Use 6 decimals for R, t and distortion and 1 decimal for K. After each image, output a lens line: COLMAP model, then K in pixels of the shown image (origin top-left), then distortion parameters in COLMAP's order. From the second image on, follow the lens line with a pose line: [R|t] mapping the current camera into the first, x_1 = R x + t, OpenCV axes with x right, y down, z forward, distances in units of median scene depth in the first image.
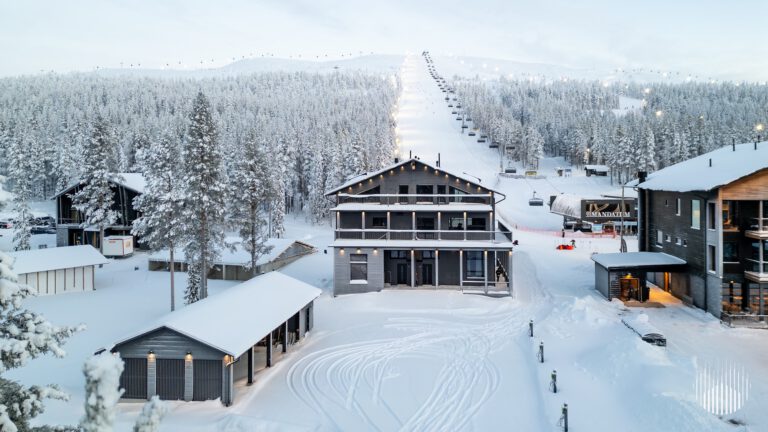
lens RADIAL K [[546.2, 0, 420.3], [0, 546.2, 165.5], [0, 0, 1]] dist [0.070229, -0.100939]
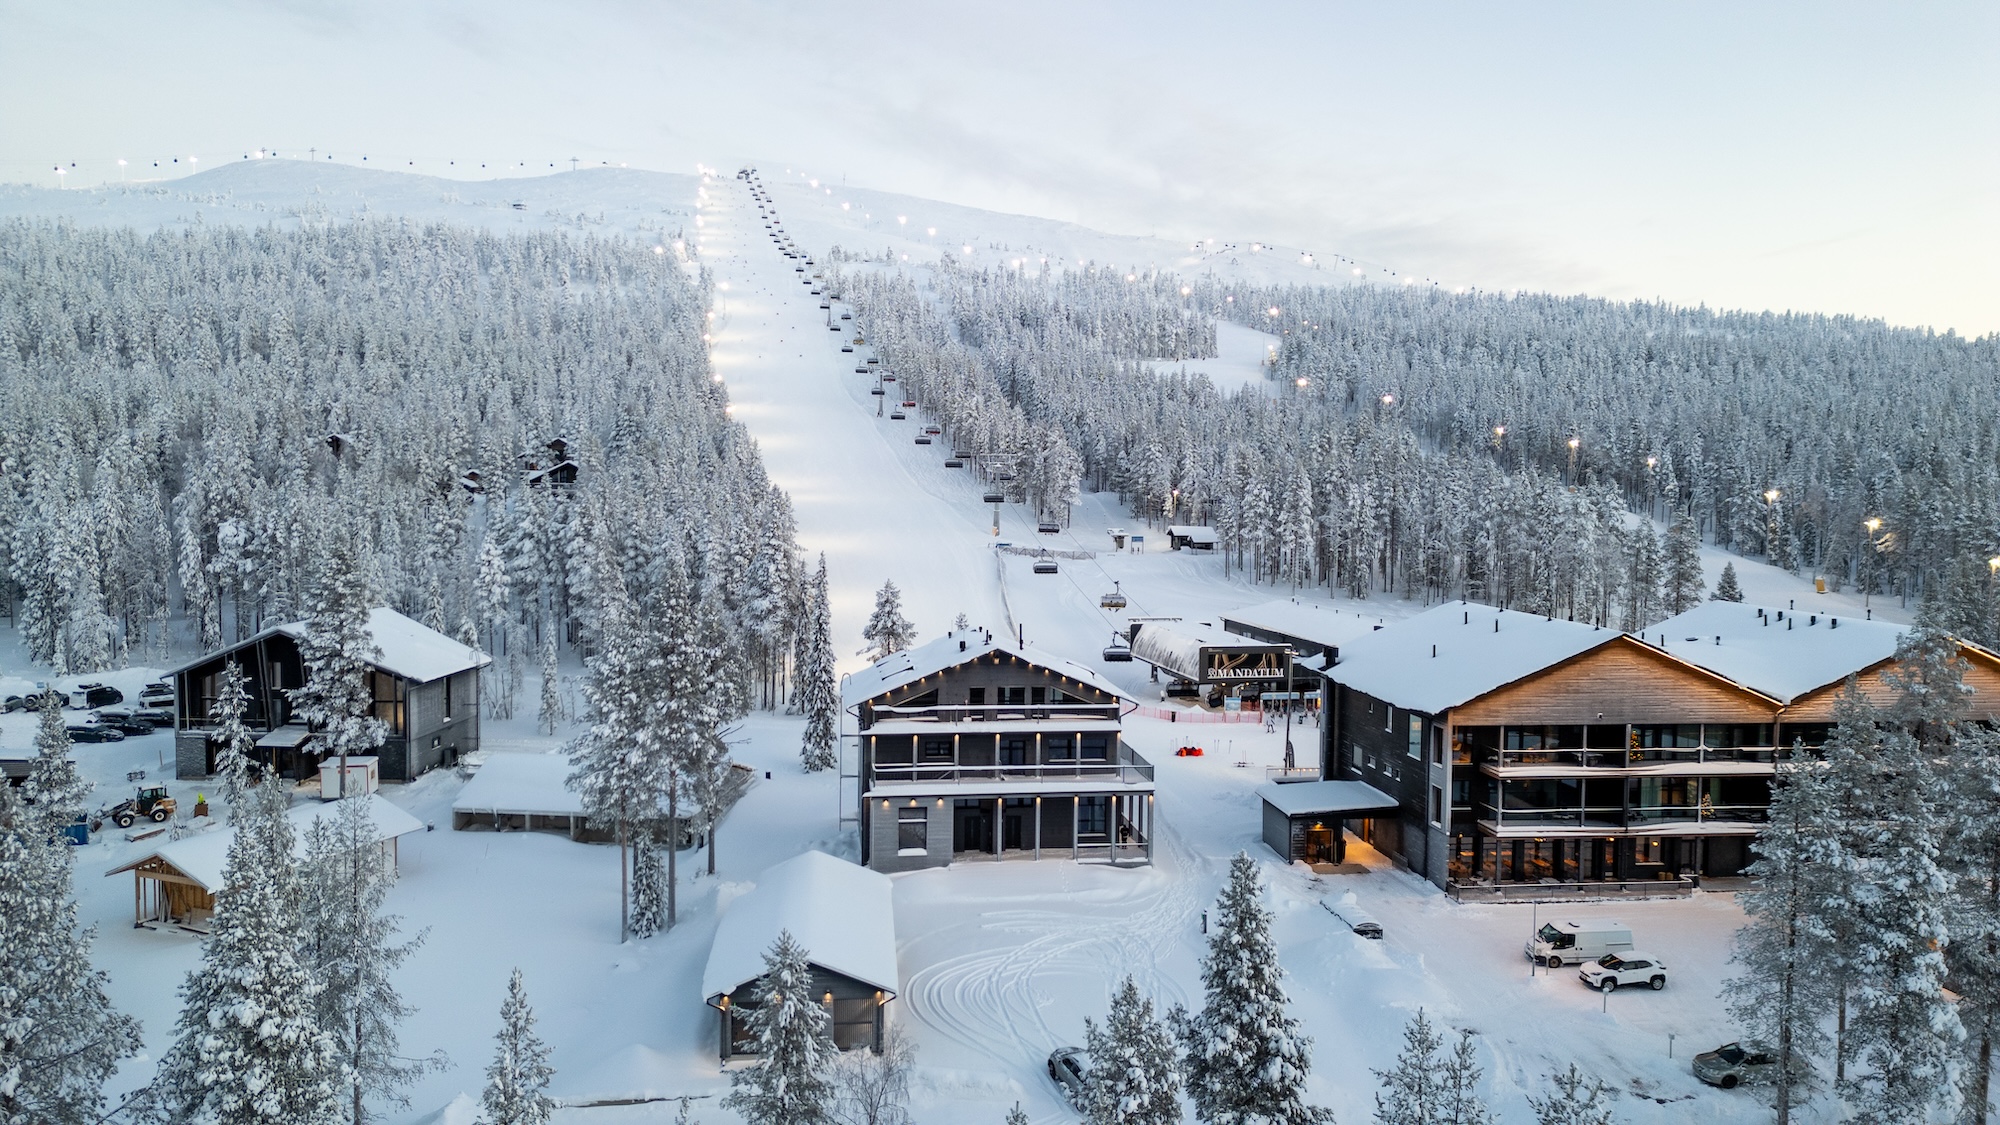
lens RADIAL K [[1413.7, 0, 996.7], [0, 1413.7, 494.6], [0, 0, 1]] dist [0.153871, -0.365853]
pose [[0.976935, 0.007670, 0.213398, -0.355843], [-0.017830, 0.998795, 0.045728, -0.259001], [-0.212790, -0.048478, 0.975895, -0.556665]]
